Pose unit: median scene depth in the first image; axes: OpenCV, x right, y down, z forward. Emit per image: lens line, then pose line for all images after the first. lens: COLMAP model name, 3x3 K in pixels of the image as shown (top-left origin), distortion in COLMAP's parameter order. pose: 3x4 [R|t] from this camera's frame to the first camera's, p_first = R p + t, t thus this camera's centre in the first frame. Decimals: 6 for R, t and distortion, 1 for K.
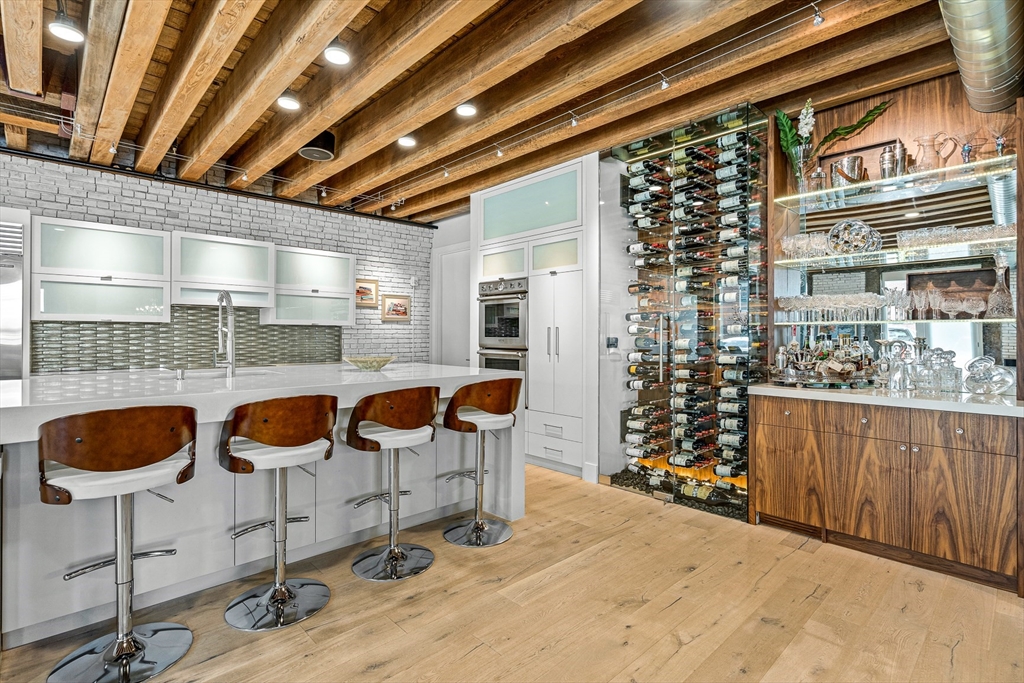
lens RADIAL K [[487.7, 0, 512.0], [0, 487.7, 341.5], [0, 0, 1]] dist [0.000964, 0.000633]
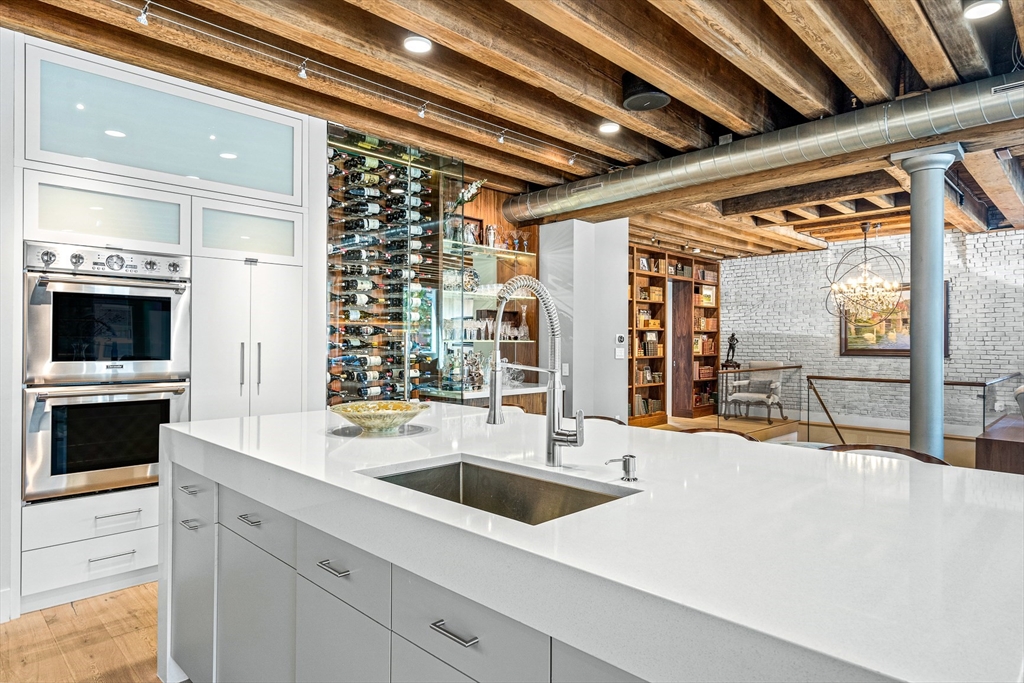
lens RADIAL K [[592.1, 0, 512.0], [0, 592.1, 341.5], [0, 0, 1]] dist [0.002411, -0.000706]
pose [[-0.028139, -0.005076, 0.999591, -0.757840], [0.007803, 0.999956, 0.005297, -0.034152], [-0.999574, 0.007949, -0.028098, 0.698544]]
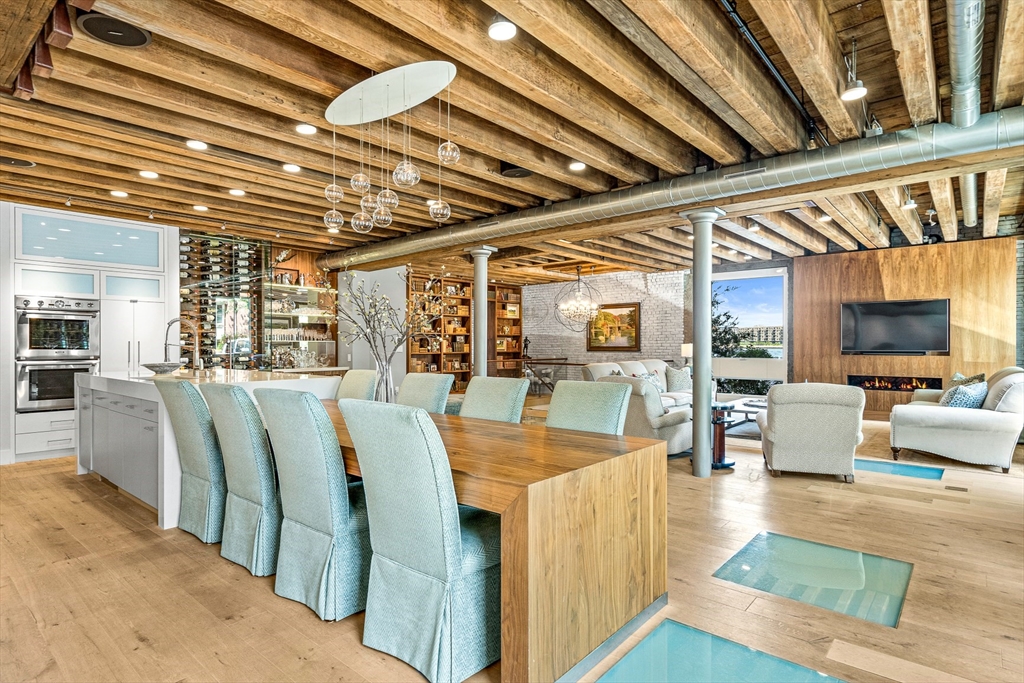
lens RADIAL K [[531.1, 0, 511.6], [0, 531.1, 347.5], [0, 0, 1]] dist [-0.002796, -0.000397]
pose [[-0.094062, -0.008130, 0.995533, -1.512593], [0.013235, 0.999868, 0.009416, -0.013555], [-0.995478, 0.014061, -0.093942, 0.116981]]
